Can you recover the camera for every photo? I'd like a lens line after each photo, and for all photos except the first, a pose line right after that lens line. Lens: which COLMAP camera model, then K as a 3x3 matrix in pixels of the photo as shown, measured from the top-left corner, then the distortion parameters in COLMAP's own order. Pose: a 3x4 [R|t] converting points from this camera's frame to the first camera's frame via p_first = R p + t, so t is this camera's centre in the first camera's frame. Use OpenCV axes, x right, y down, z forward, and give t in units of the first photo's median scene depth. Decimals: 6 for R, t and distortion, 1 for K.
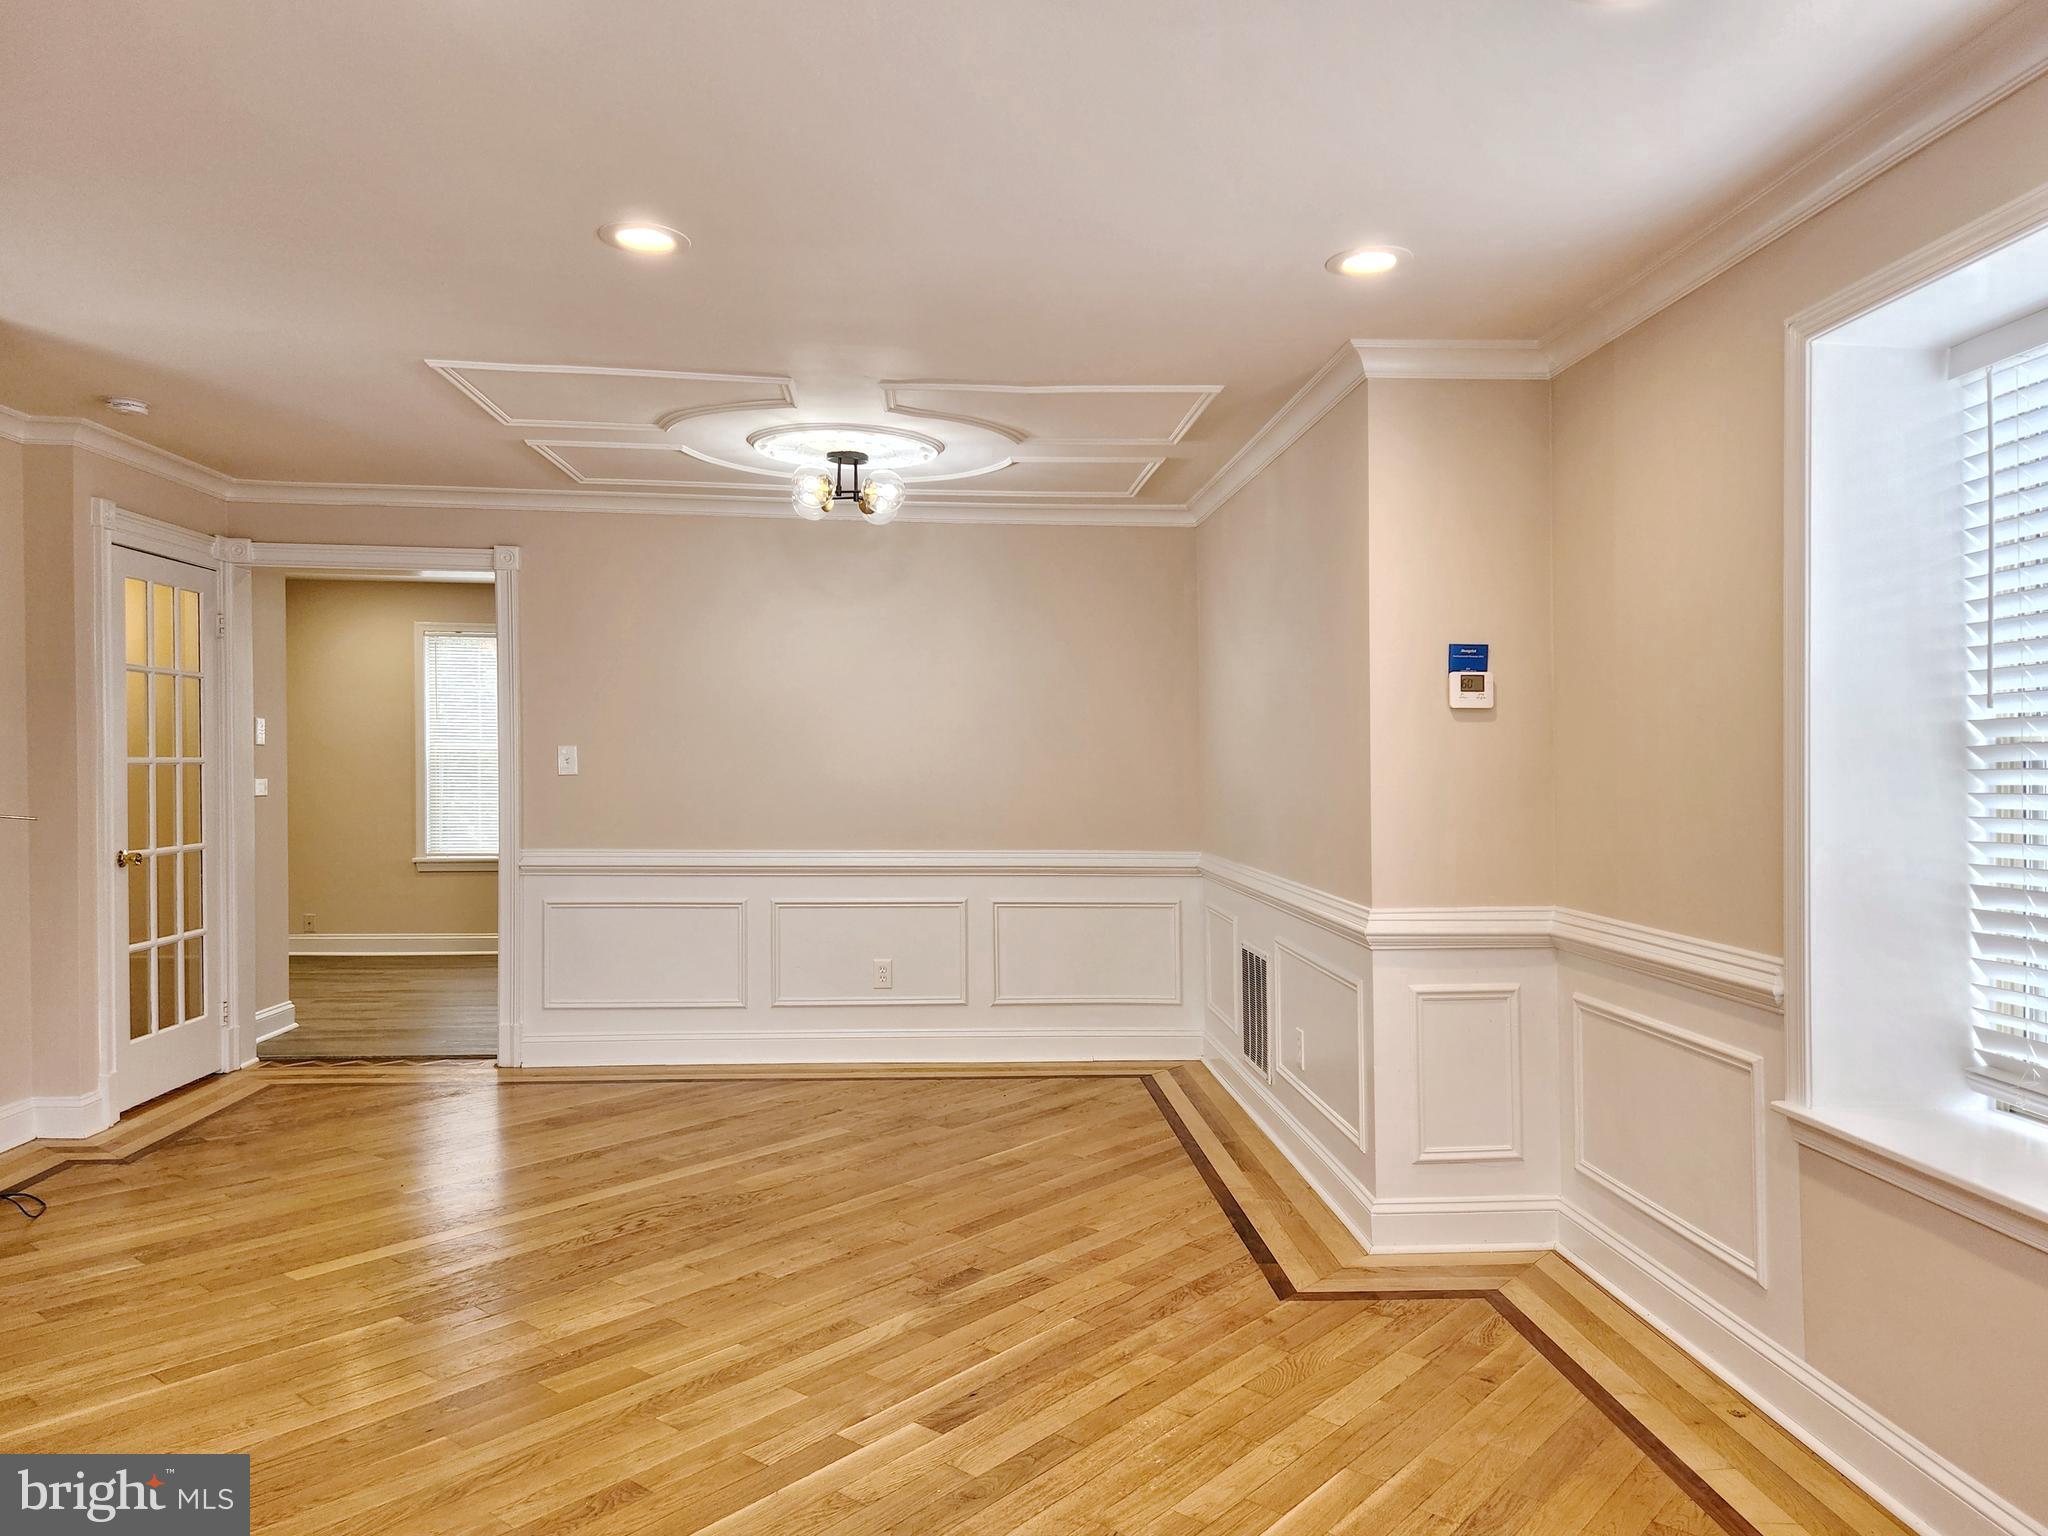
lens RADIAL K [[1430.0, 0, 1024.0], [0, 1430.0, 768.0], [0, 0, 1]] dist [0.095099, -0.090761]
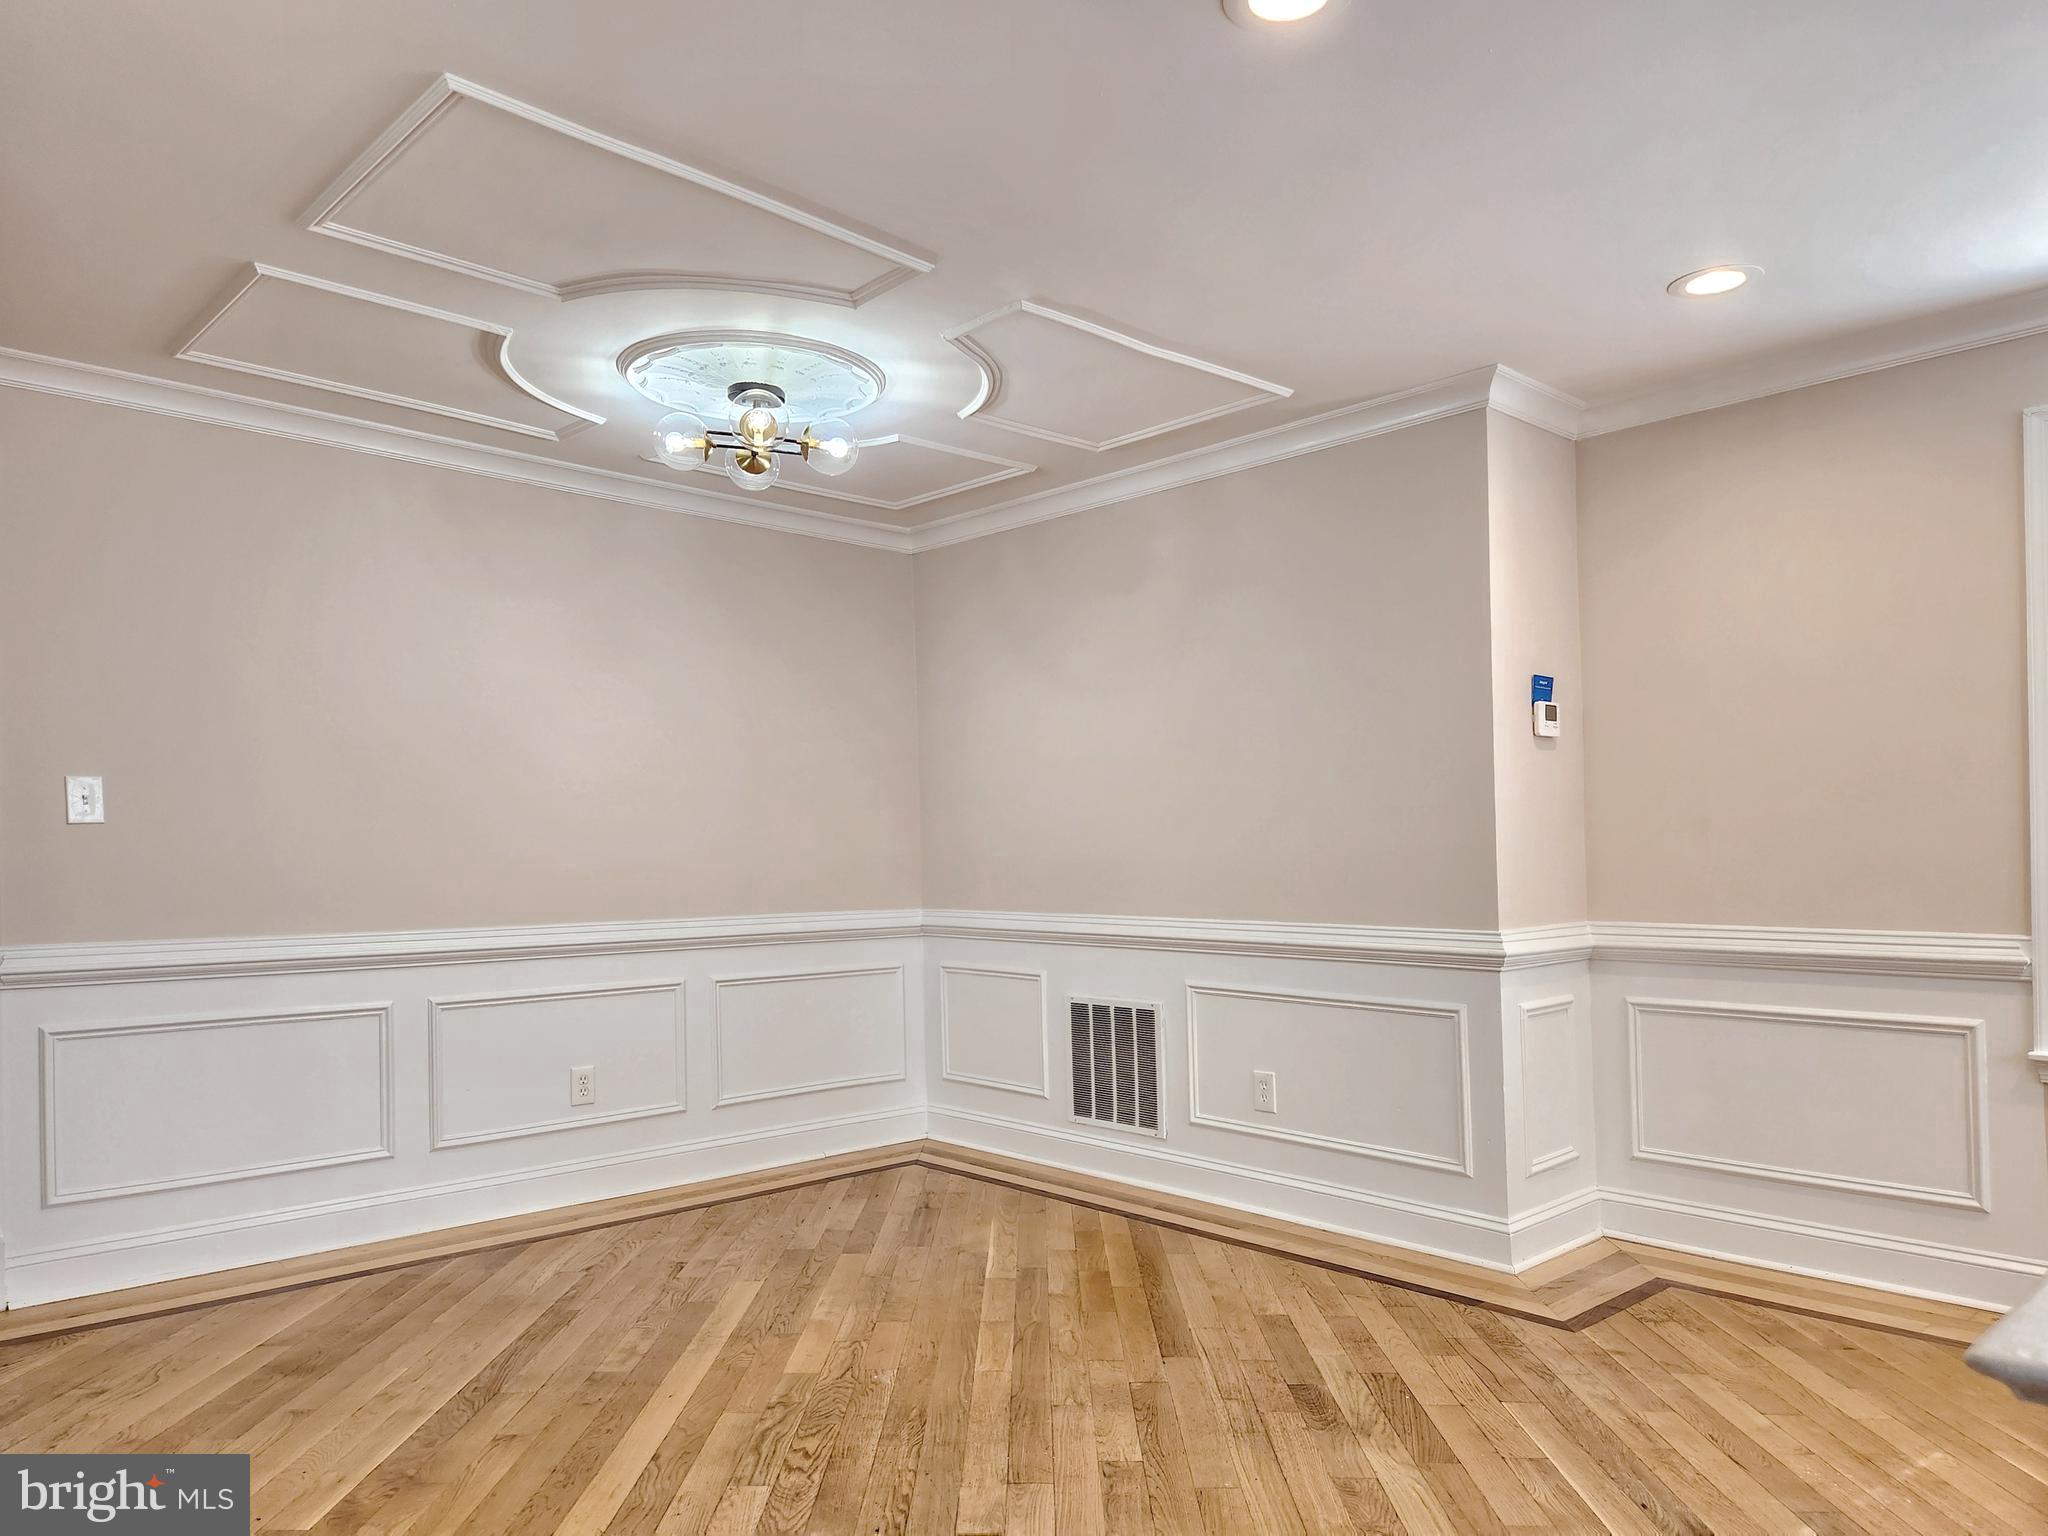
lens RADIAL K [[1391.2, 0, 1020.6], [0, 1391.2, 833.6], [0, 0, 1]] dist [0.090982, -0.082111]
pose [[0.775613, -0.003003, 0.631202, -0.640579], [0.014484, 0.999810, -0.013042, 0.037293], [-0.631043, 0.019258, 0.775509, 0.447122]]
